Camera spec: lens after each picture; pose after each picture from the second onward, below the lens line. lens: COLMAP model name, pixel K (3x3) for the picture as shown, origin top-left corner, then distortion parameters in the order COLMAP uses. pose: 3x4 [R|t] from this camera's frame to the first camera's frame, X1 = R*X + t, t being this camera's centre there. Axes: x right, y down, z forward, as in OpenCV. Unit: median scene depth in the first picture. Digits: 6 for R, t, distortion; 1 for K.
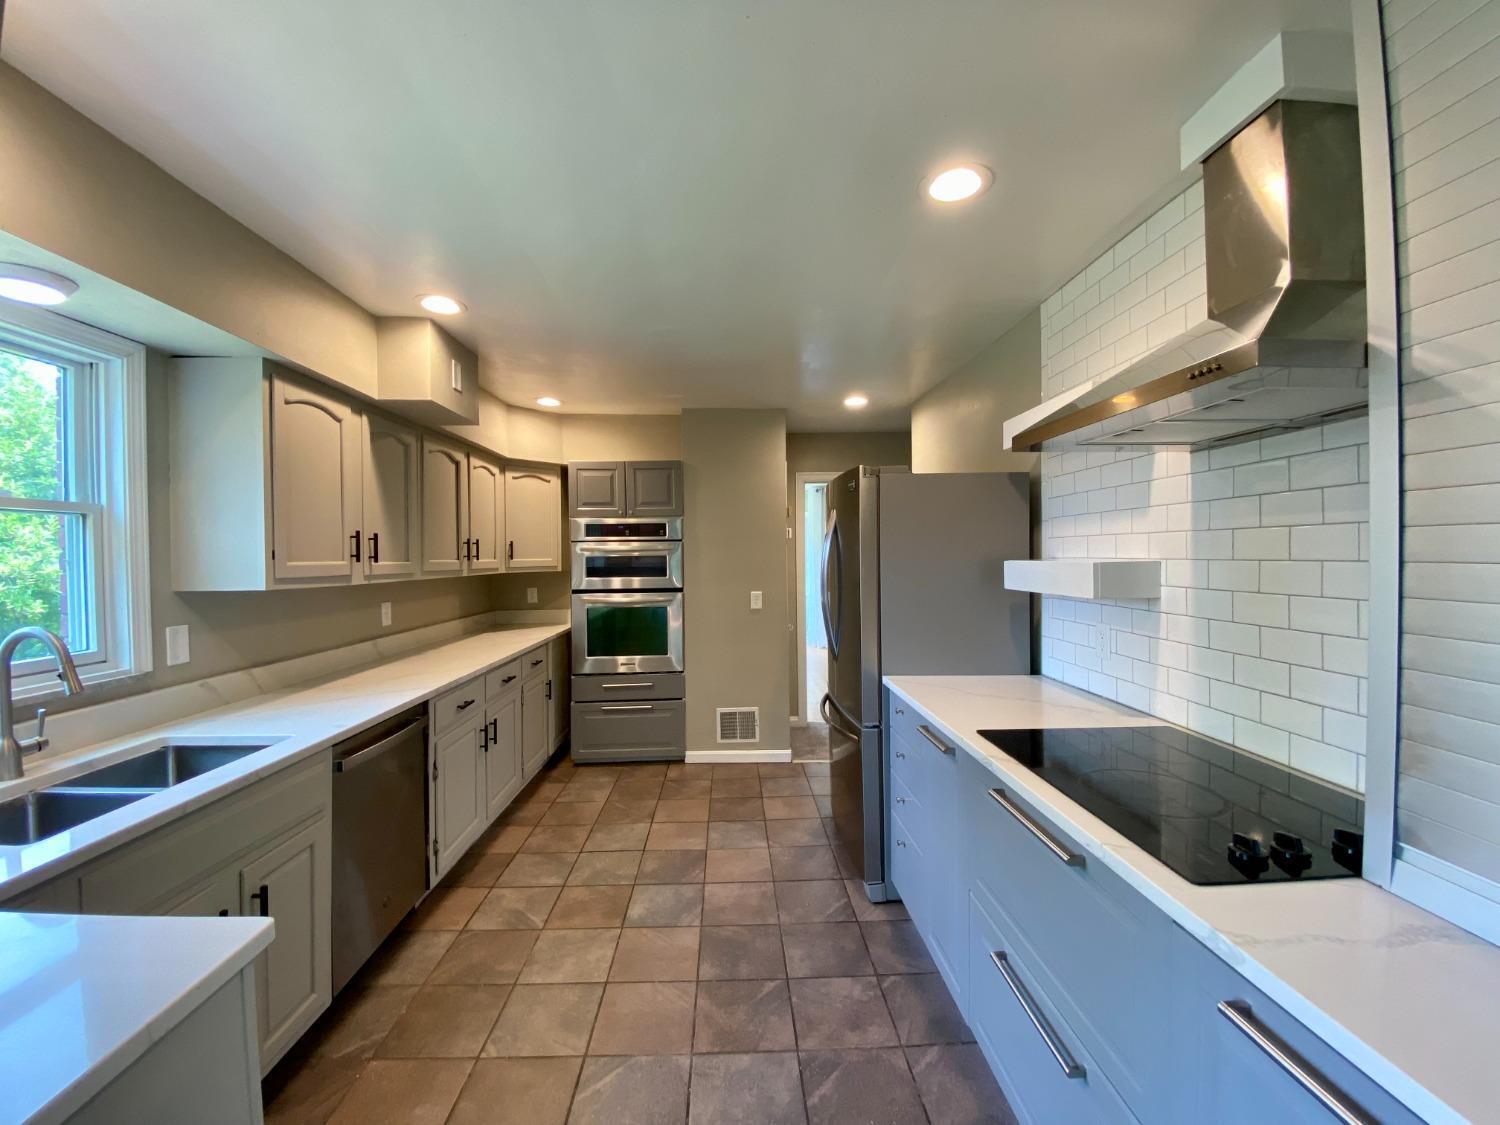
lens RADIAL K [[610.0, 0, 750.7], [0, 610.0, 560.7], [0, 0, 1]] dist [0.035649, -0.026966]
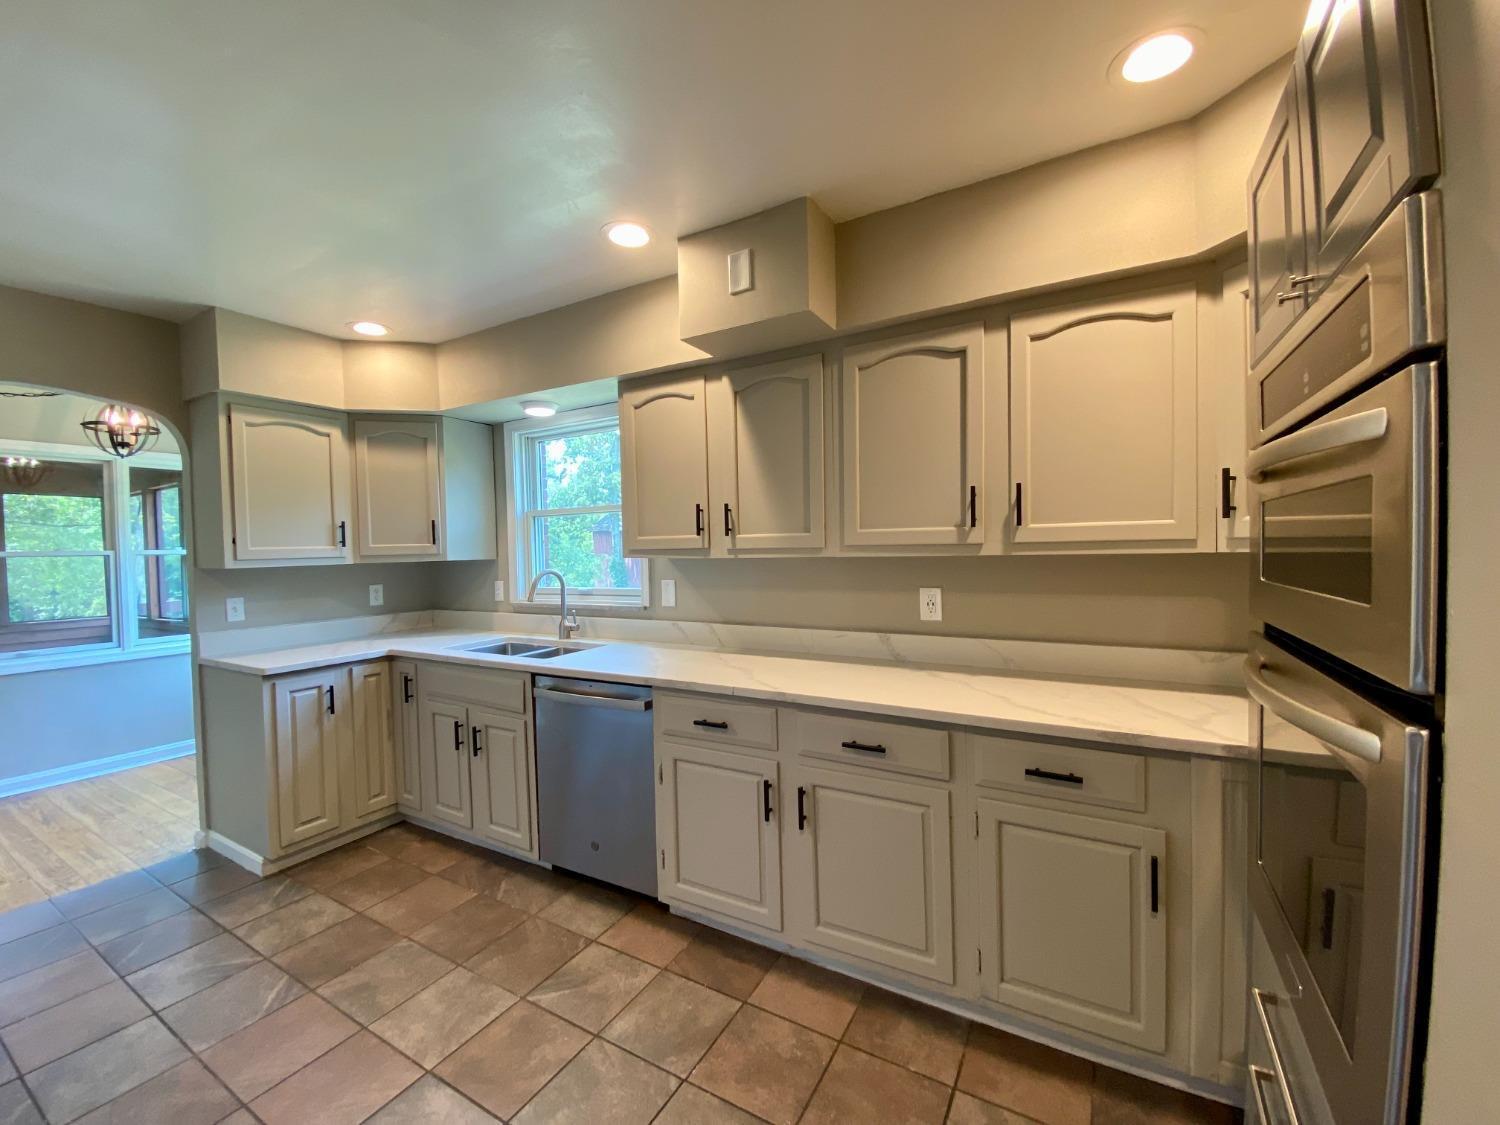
lens RADIAL K [[610.0, 0, 750.7], [0, 610.0, 560.7], [0, 0, 1]] dist [0.035649, -0.026966]
pose [[-0.532272, 0.043163, -0.845472, 0.127166], [0.019584, 0.999060, 0.038675, 0.005599], [0.846347, 0.004028, -0.532617, 1.364370]]
